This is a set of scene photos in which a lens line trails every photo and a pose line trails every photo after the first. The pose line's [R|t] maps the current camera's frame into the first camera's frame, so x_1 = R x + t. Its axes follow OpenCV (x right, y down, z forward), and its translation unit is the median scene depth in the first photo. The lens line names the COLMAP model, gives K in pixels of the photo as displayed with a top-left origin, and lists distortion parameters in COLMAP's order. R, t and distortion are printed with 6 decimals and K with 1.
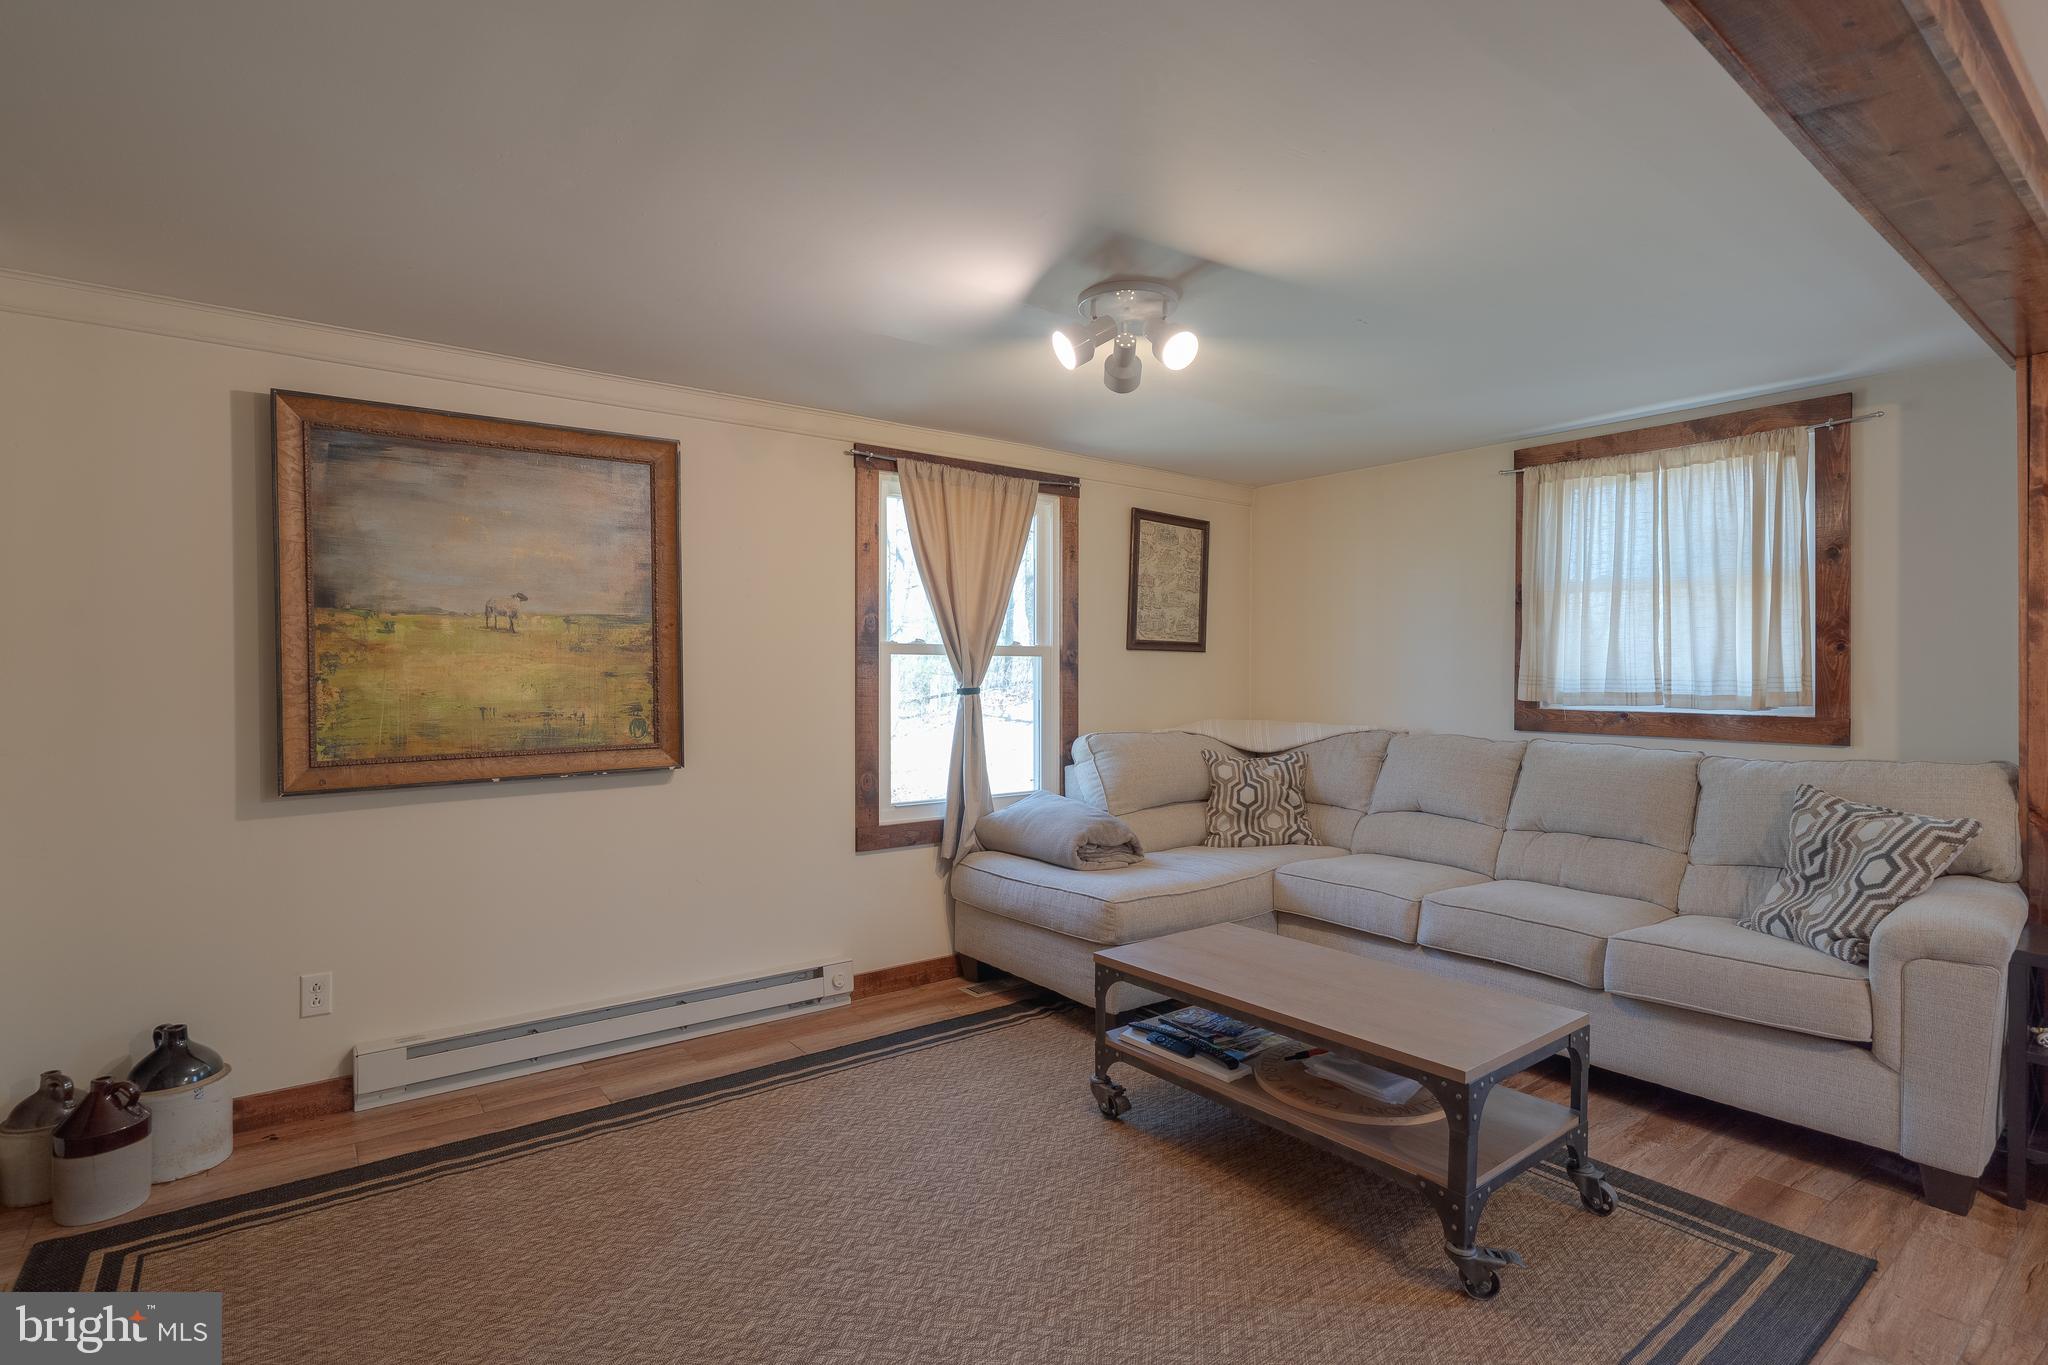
lens RADIAL K [[986.4, 0, 1040.8], [0, 986.4, 678.7], [0, 0, 1]] dist [-0.026648, -0.000344]
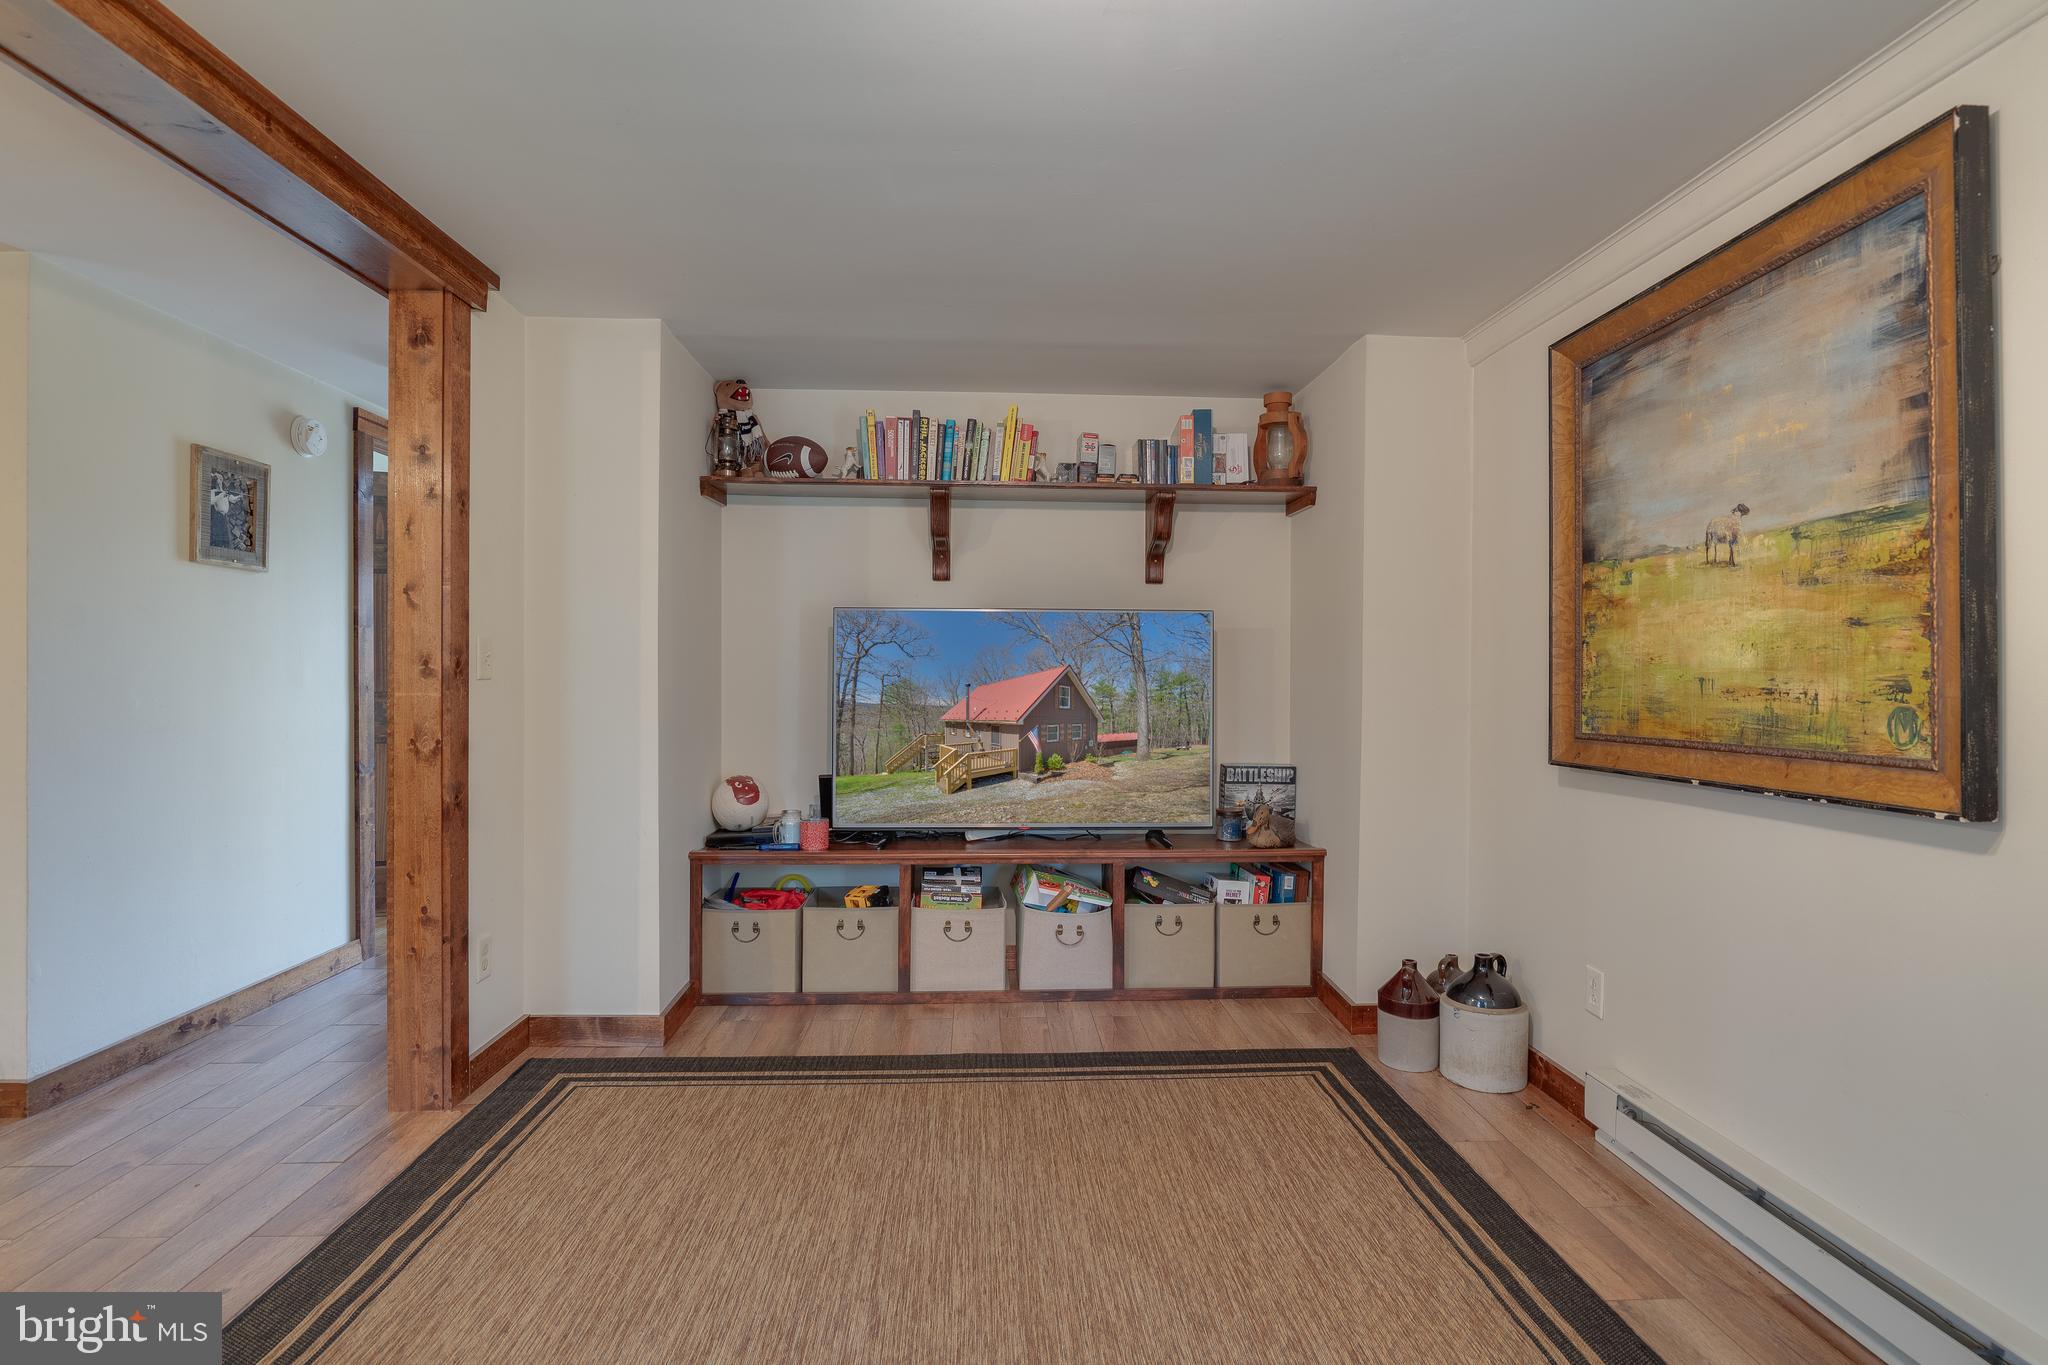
lens RADIAL K [[986.4, 0, 1034.5], [0, 986.4, 690.7], [0, 0, 1]] dist [-0.026648, -0.000344]
pose [[-0.561630, 0.008559, -0.827344, 0.266350], [-0.013463, 0.999720, 0.019482, 0.030371], [0.827279, 0.022080, -0.561357, 0.960146]]
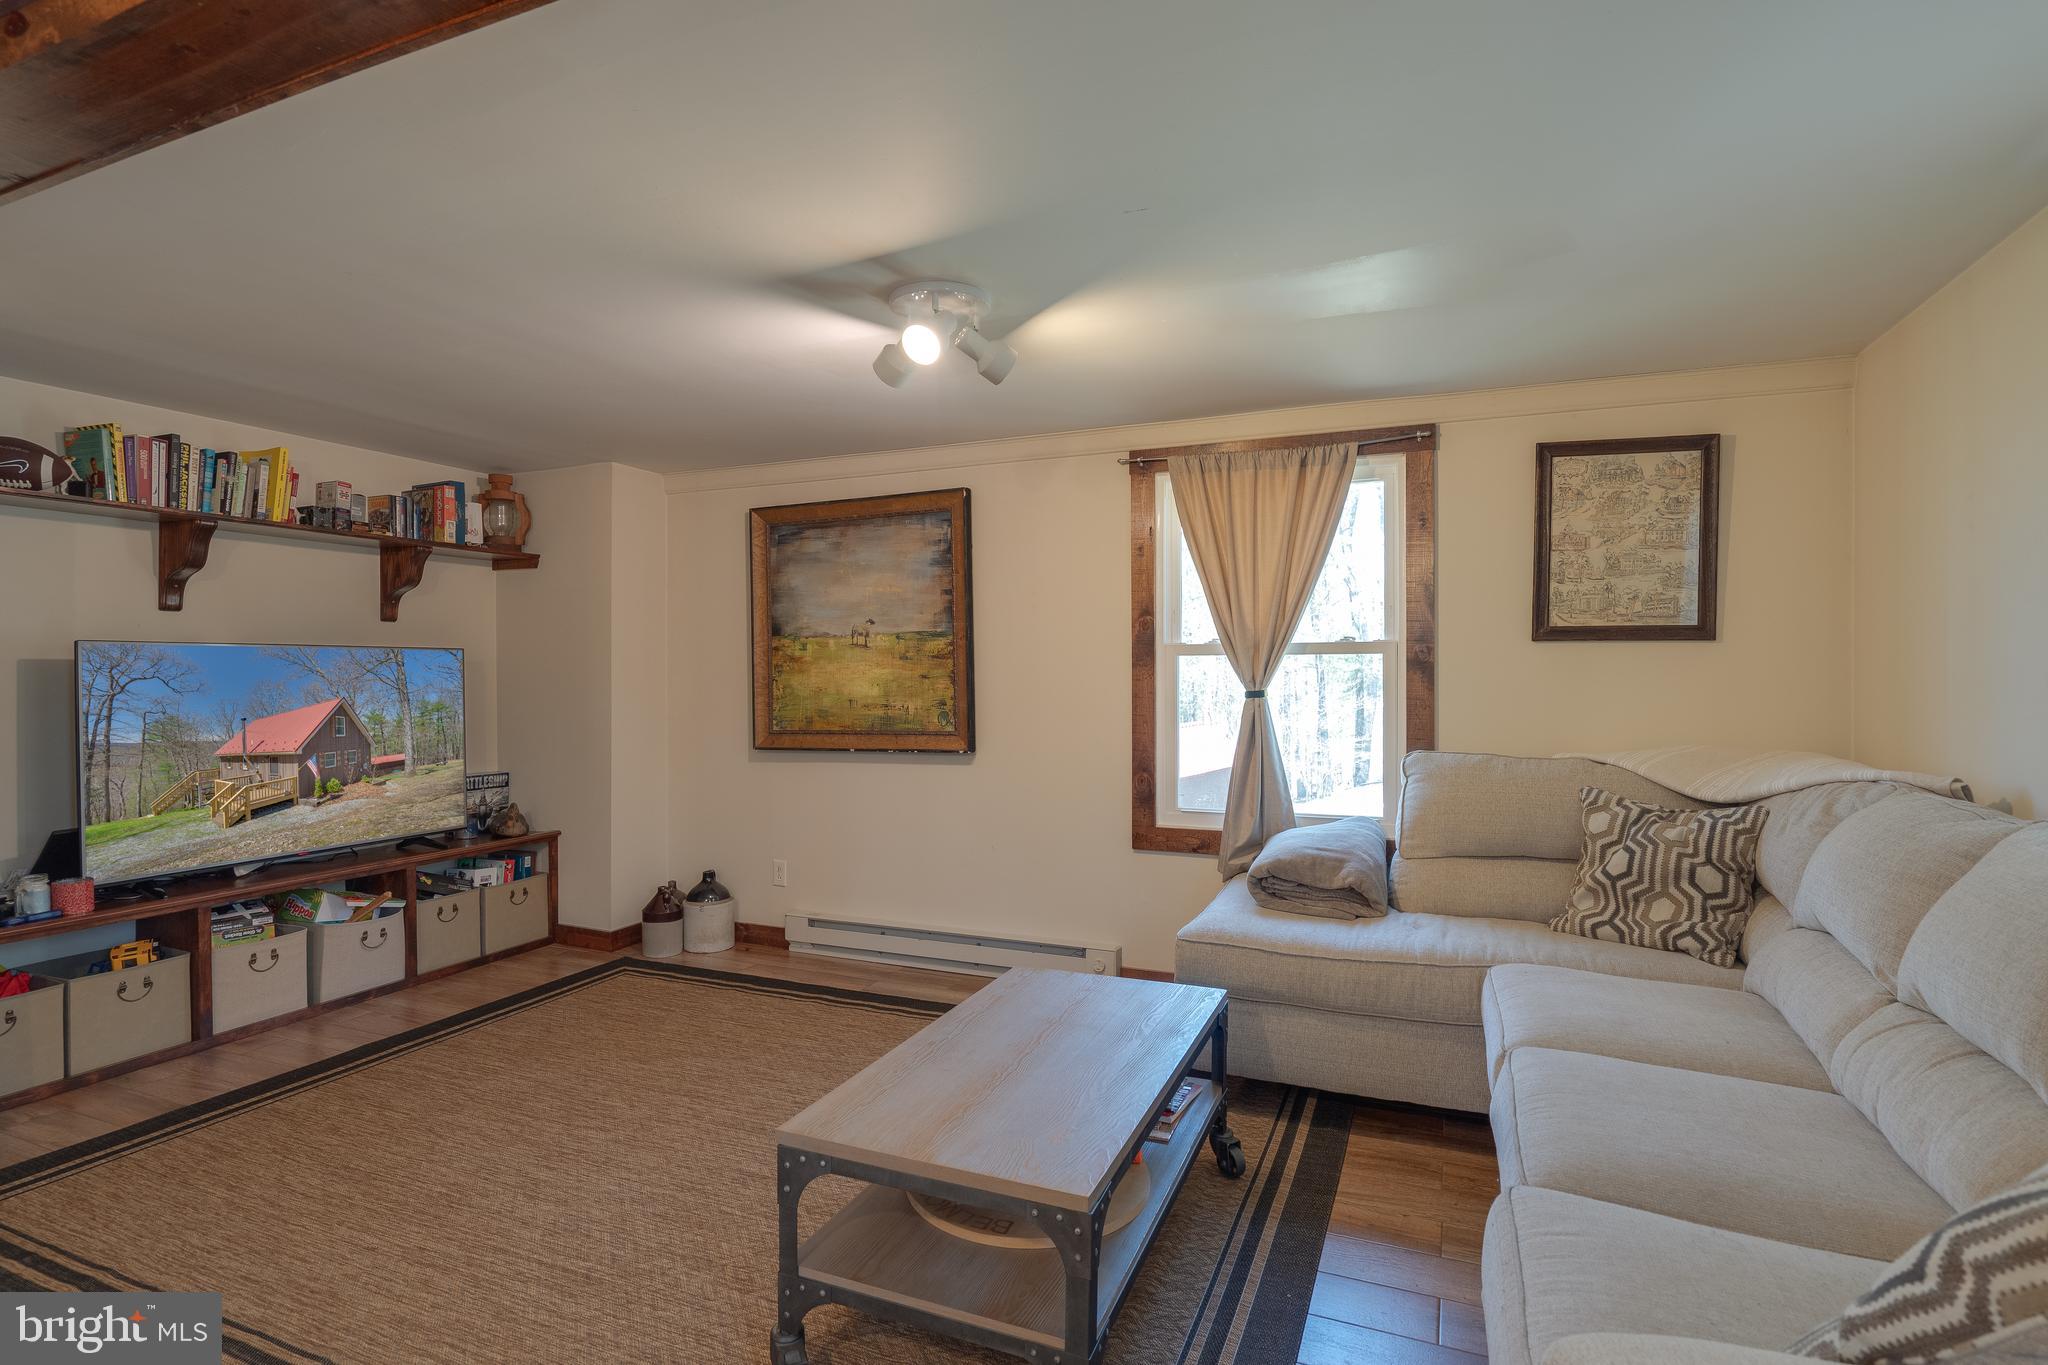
lens RADIAL K [[986.4, 0, 1017.7], [0, 986.4, 679.3], [0, 0, 1]] dist [-0.026648, -0.000344]
pose [[0.487725, 0.000946, -0.872997, 0.802258], [-0.001913, 0.999998, 0.000014, -0.001105], [0.872995, 0.001663, 0.487726, 0.482880]]
